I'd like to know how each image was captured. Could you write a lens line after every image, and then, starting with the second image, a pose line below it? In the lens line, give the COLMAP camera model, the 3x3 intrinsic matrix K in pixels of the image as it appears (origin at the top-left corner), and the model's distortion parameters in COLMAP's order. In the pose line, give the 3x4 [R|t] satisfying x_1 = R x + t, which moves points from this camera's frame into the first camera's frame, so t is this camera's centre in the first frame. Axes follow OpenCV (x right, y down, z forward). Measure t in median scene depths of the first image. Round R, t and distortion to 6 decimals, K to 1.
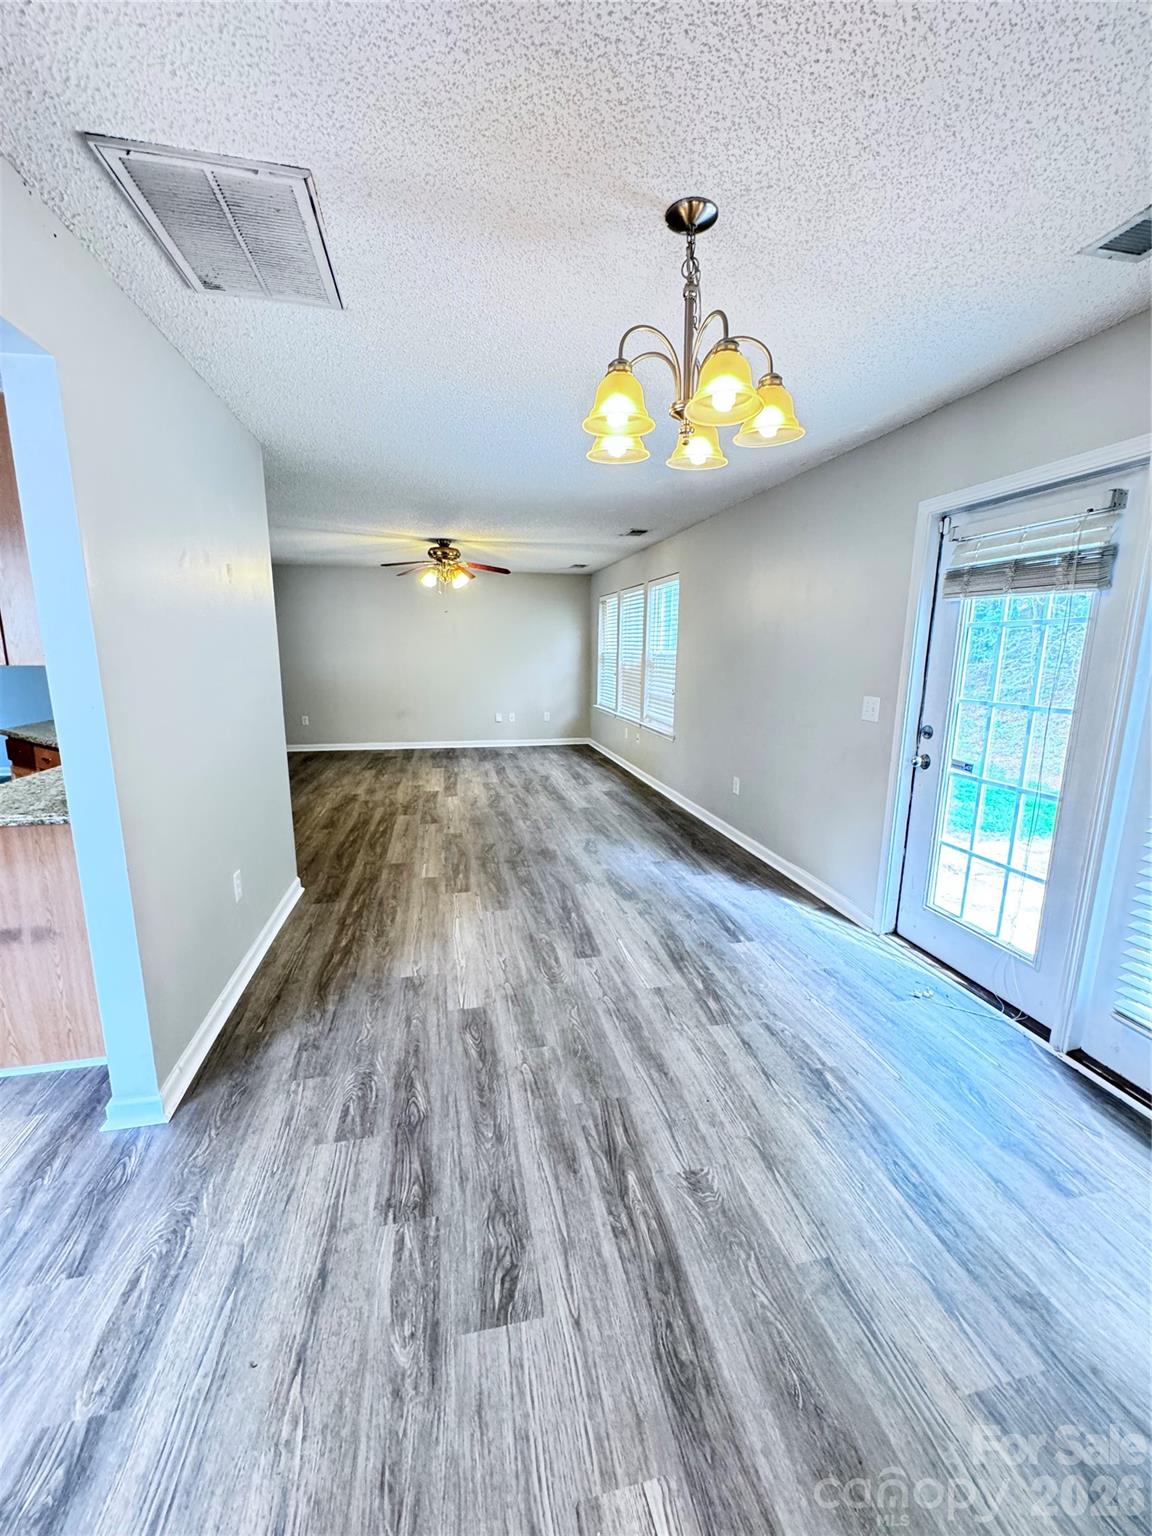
lens RADIAL K [[616.4, 0, 578.2], [0, 616.4, 768.0], [0, 0, 1]] dist [-0.004715, 0.000700]
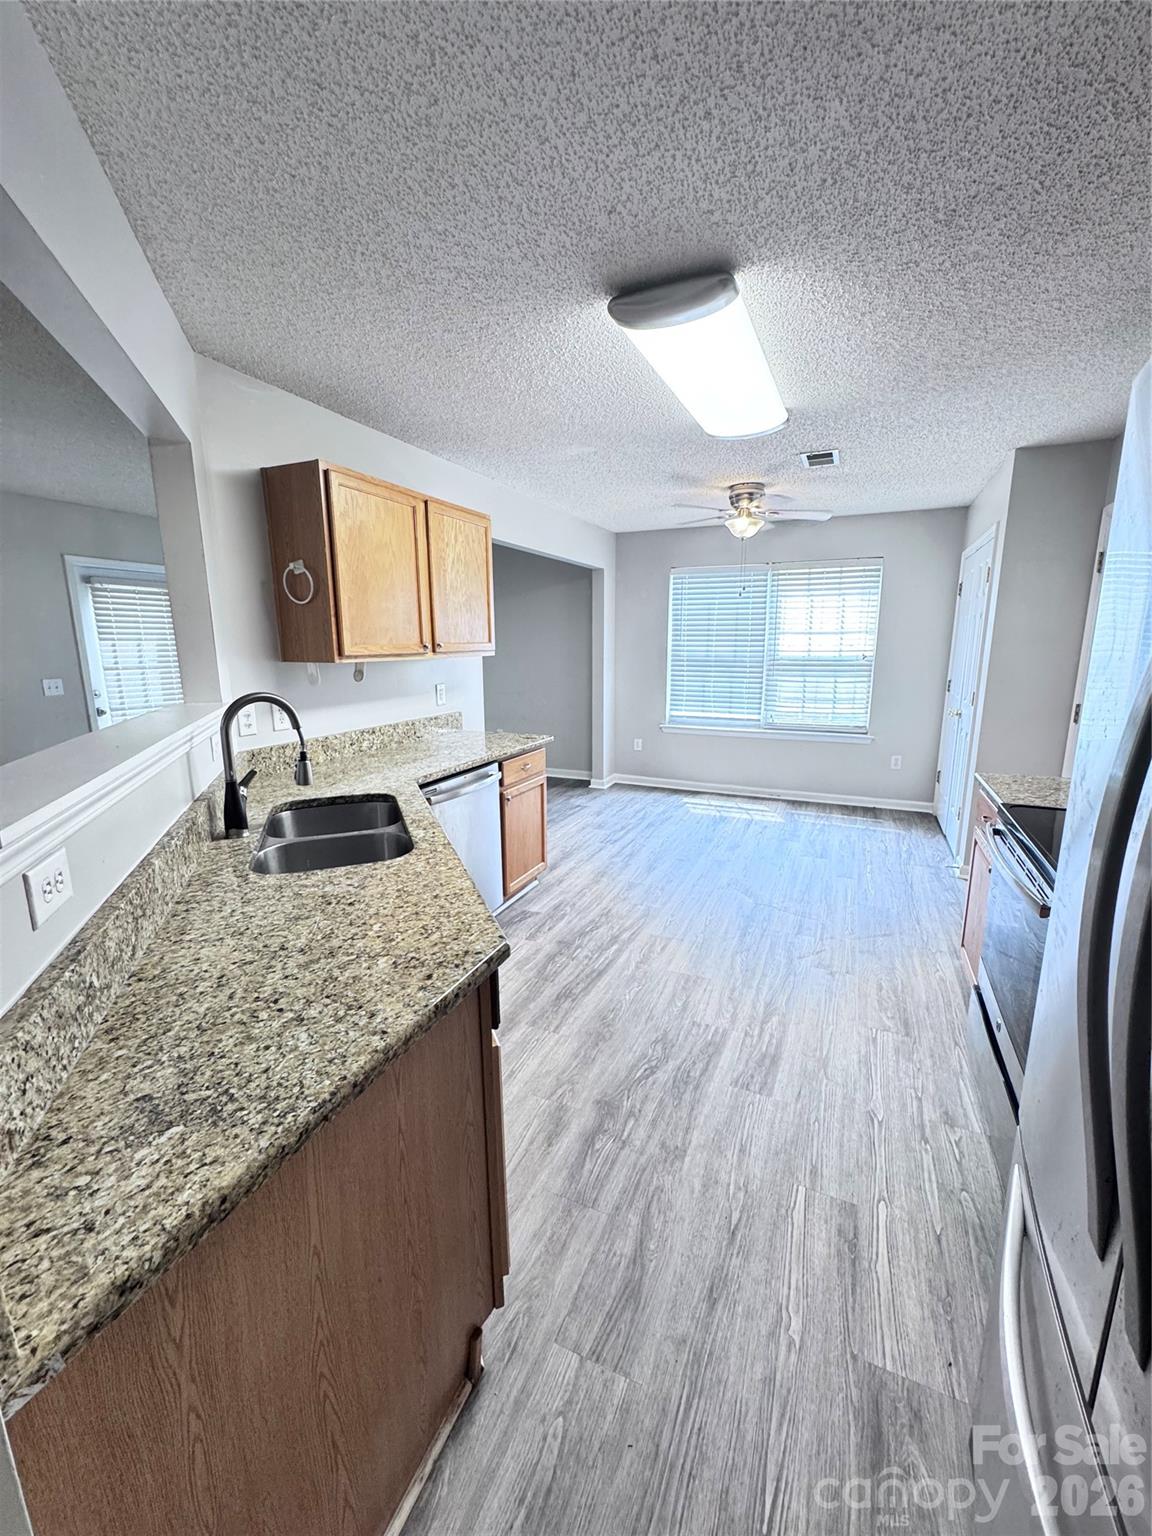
lens RADIAL K [[616.4, 0, 578.2], [0, 616.4, 768.0], [0, 0, 1]] dist [-0.004715, 0.000700]
pose [[-0.805352, -0.123830, 0.579720, -1.914924], [0.112887, 0.928007, 0.355048, -0.408905], [-0.581949, 0.351381, -0.733394, 1.972340]]
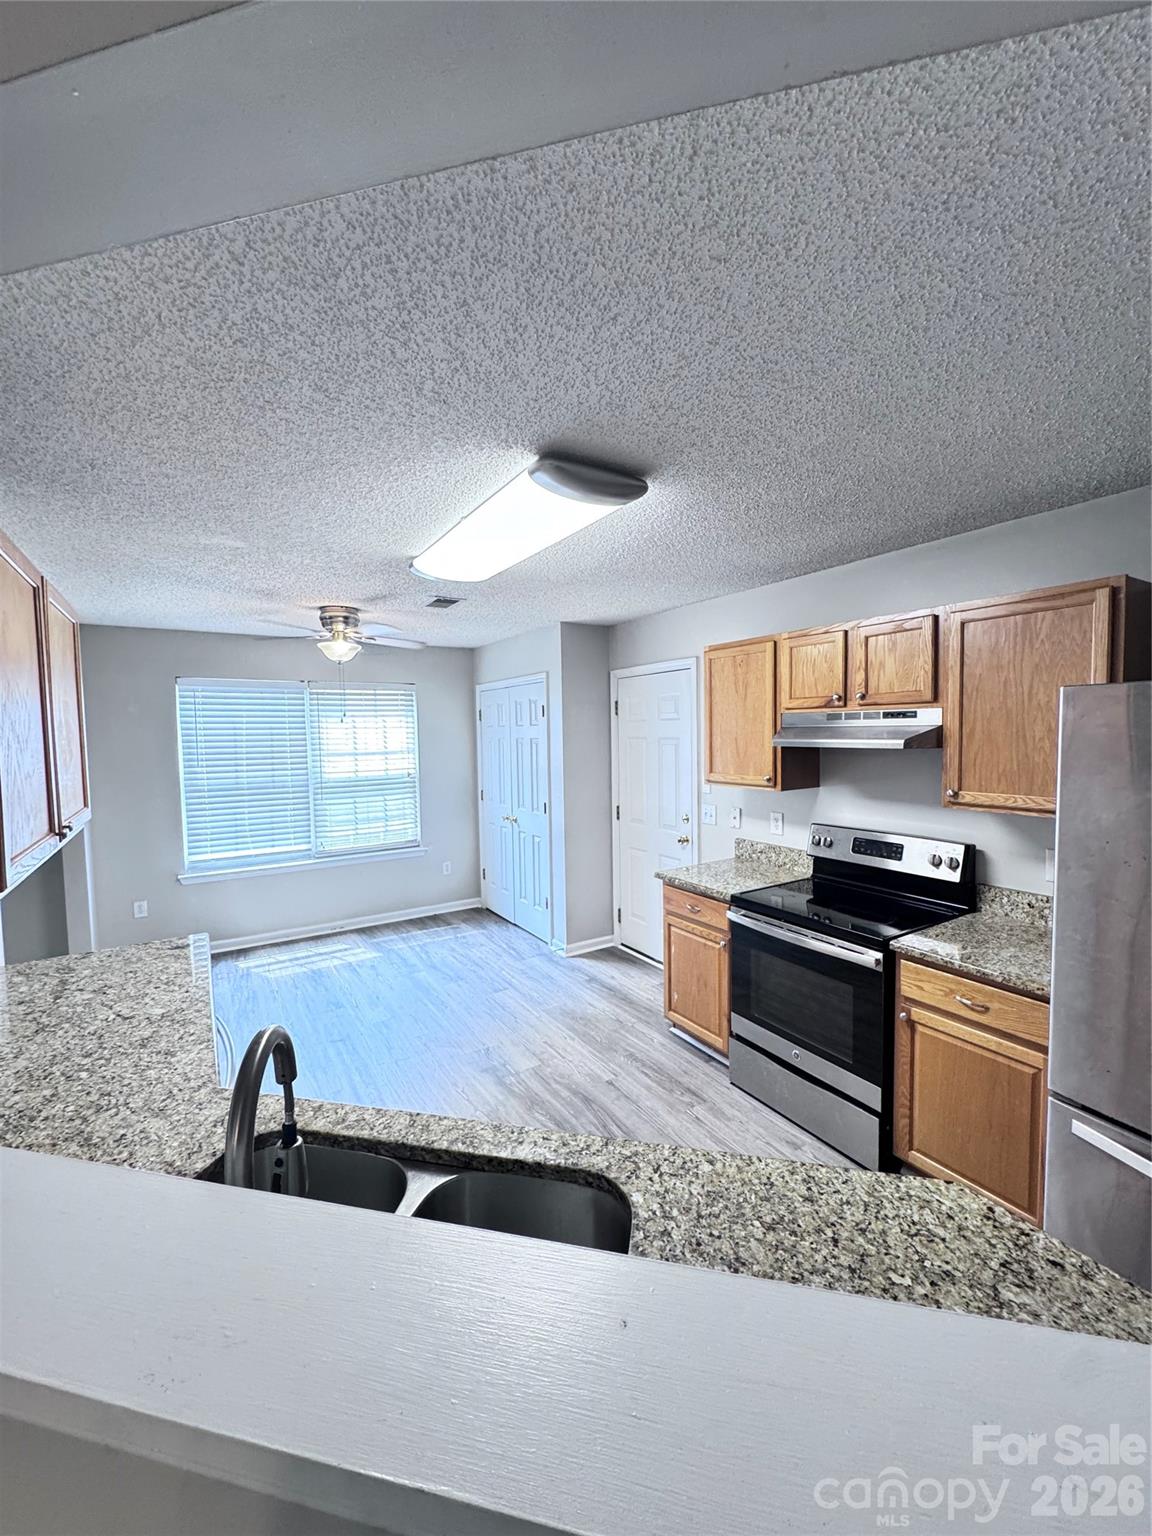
lens RADIAL K [[616.4, 0, 578.2], [0, 616.4, 768.0], [0, 0, 1]] dist [-0.004715, 0.000700]
pose [[-0.939746, 0.027735, -0.340747, -1.179181], [-0.057994, 0.969326, 0.238840, -0.499537], [0.336919, 0.244210, -0.909311, 1.934168]]
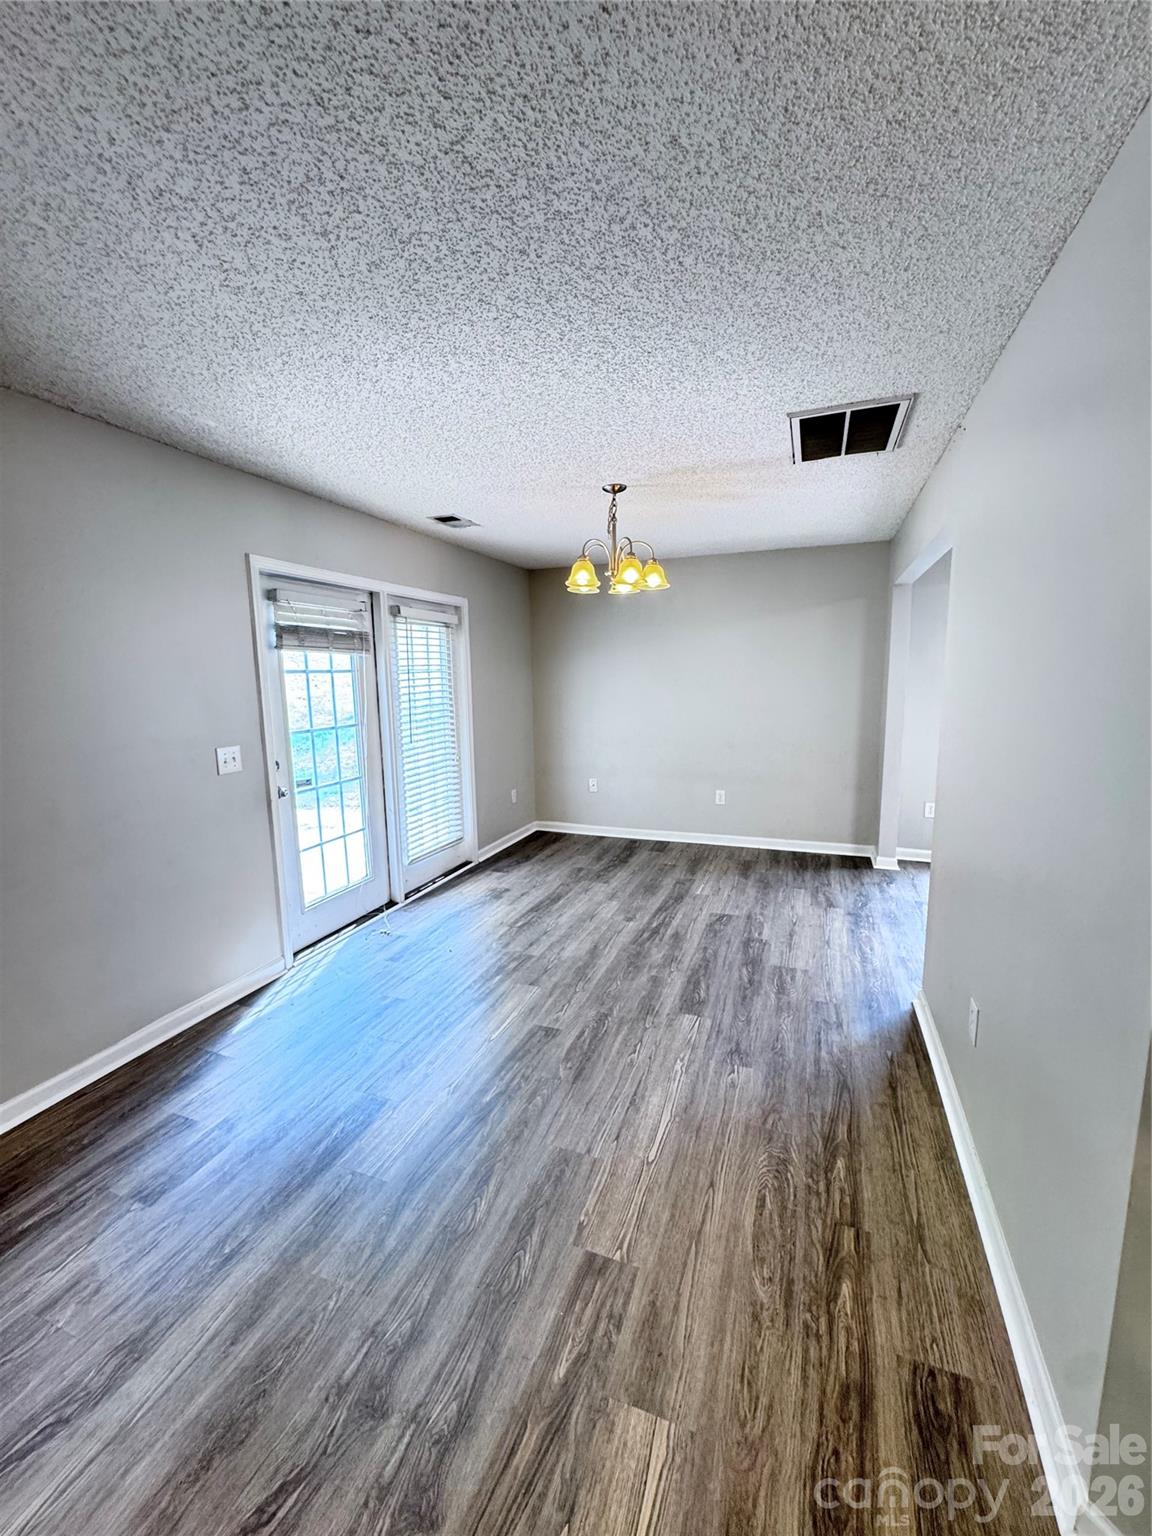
lens RADIAL K [[616.4, 0, 578.2], [0, 616.4, 768.0], [0, 0, 1]] dist [-0.004715, 0.000700]
pose [[-0.838086, -0.076292, 0.540177, -0.628491], [0.113457, 0.944147, 0.309376, -0.432992], [-0.533609, 0.320571, -0.782621, 2.030008]]
